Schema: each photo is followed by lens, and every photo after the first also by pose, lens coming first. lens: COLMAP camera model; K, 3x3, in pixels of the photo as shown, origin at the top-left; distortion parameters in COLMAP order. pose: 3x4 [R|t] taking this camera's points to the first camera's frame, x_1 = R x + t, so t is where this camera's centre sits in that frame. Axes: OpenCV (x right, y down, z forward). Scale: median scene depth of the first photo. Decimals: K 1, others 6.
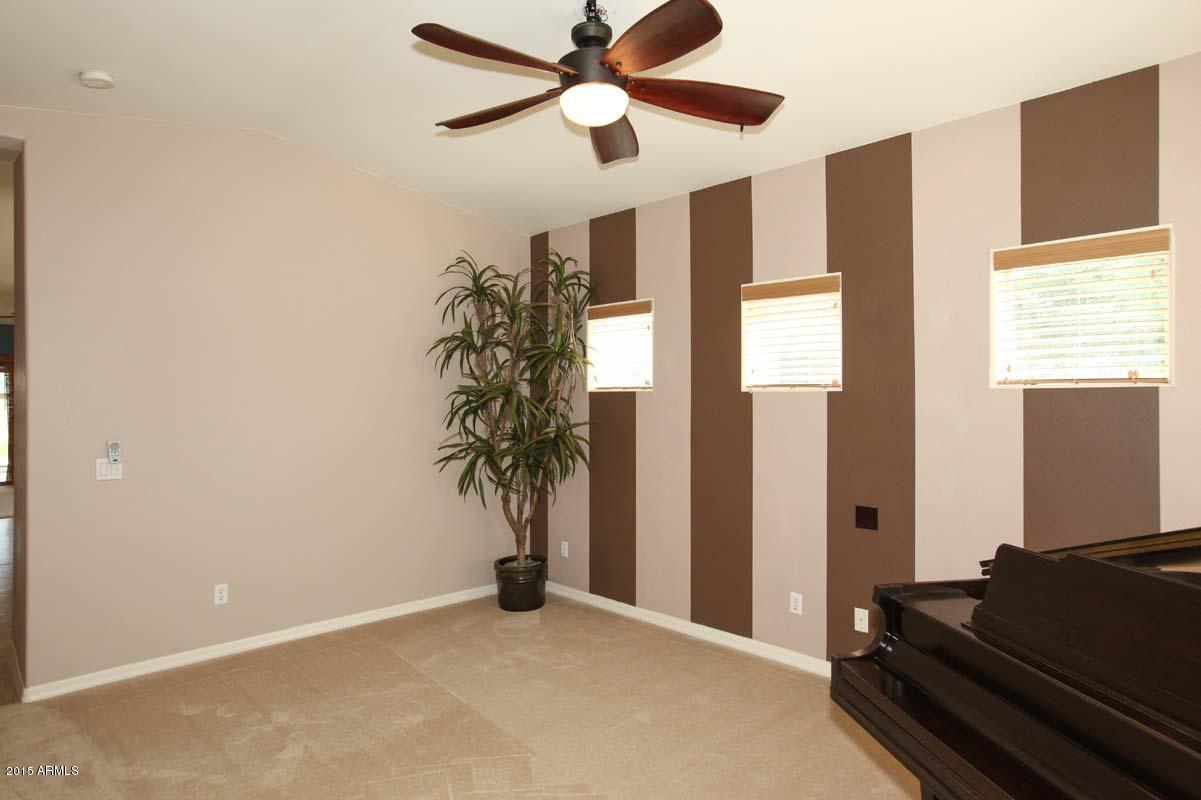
lens RADIAL K [[717.5, 0, 564.8], [0, 717.5, 386.2], [0, 0, 1]] dist [-0.003030, -0.000062]
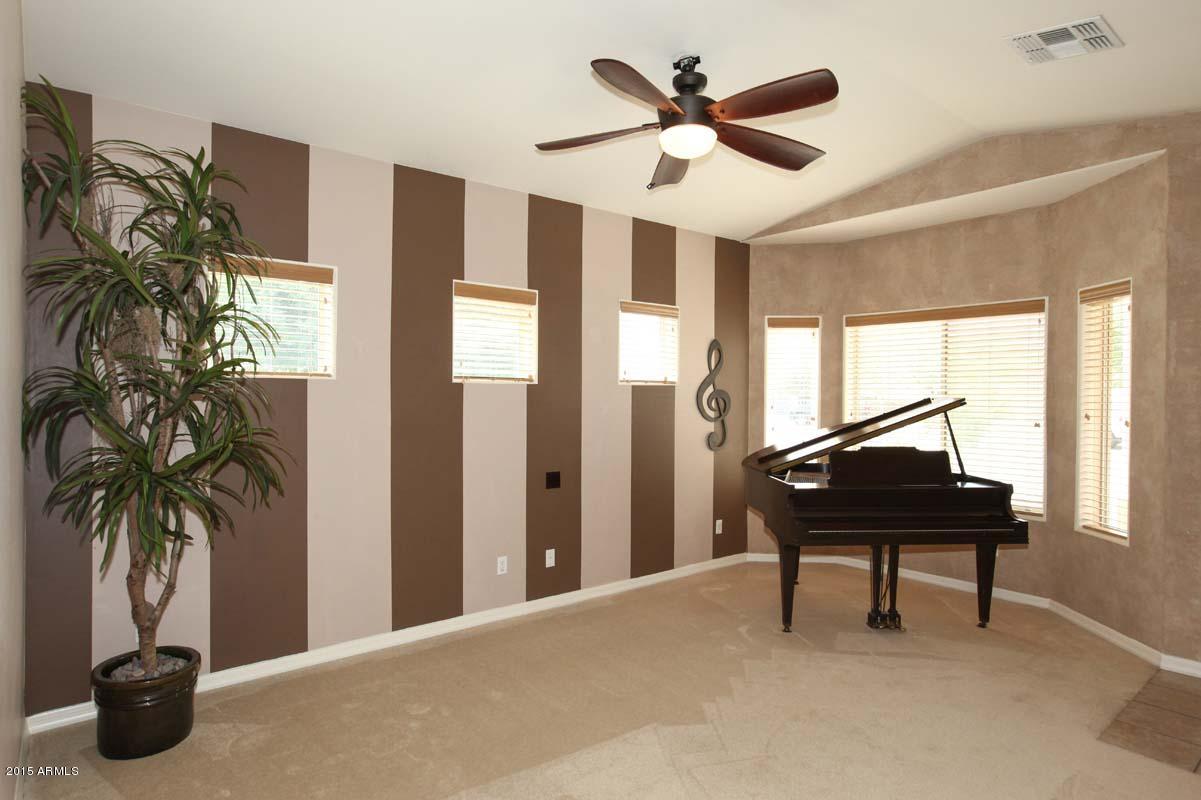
lens RADIAL K [[693.6, 0, 602.1], [0, 693.6, 400.1], [0, 0, 1]] dist [-0.026058, 0.024231]
pose [[0.032794, 0.000667, 0.999462, -0.661304], [-0.013429, 0.999910, -0.000227, 0.026428], [-0.999372, -0.013414, 0.032800, 0.666452]]
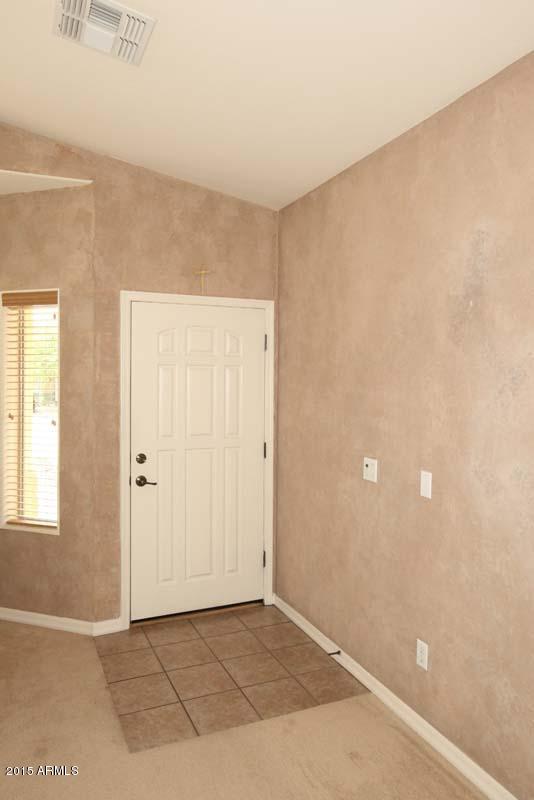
lens RADIAL K [[564.0, 0, 258.2], [0, 564.0, 388.8], [0, 0, 1]] dist [-0.011590, 0.006346]
pose [[-0.947395, -0.001702, 0.320062, -0.293447], [-0.000338, 0.999991, 0.004316, -0.002229], [-0.320066, 0.003981, -0.947387, 0.676018]]
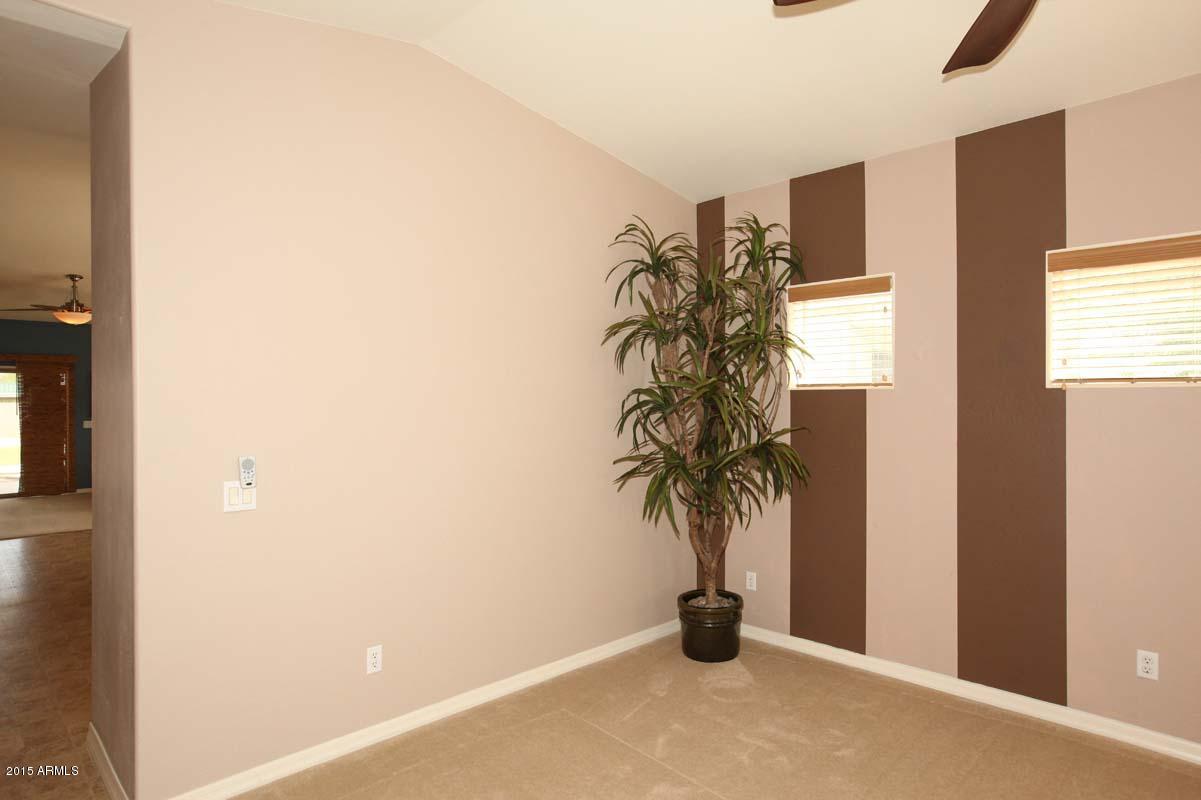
lens RADIAL K [[693.6, 0, 580.1], [0, 693.6, 400.2], [0, 0, 1]] dist [-0.026058, 0.024231]
pose [[0.999223, -0.000257, 0.039424, -0.257433], [-0.000210, 0.999930, 0.011848, 0.010449], [-0.039424, -0.011847, 0.999152, 0.242425]]
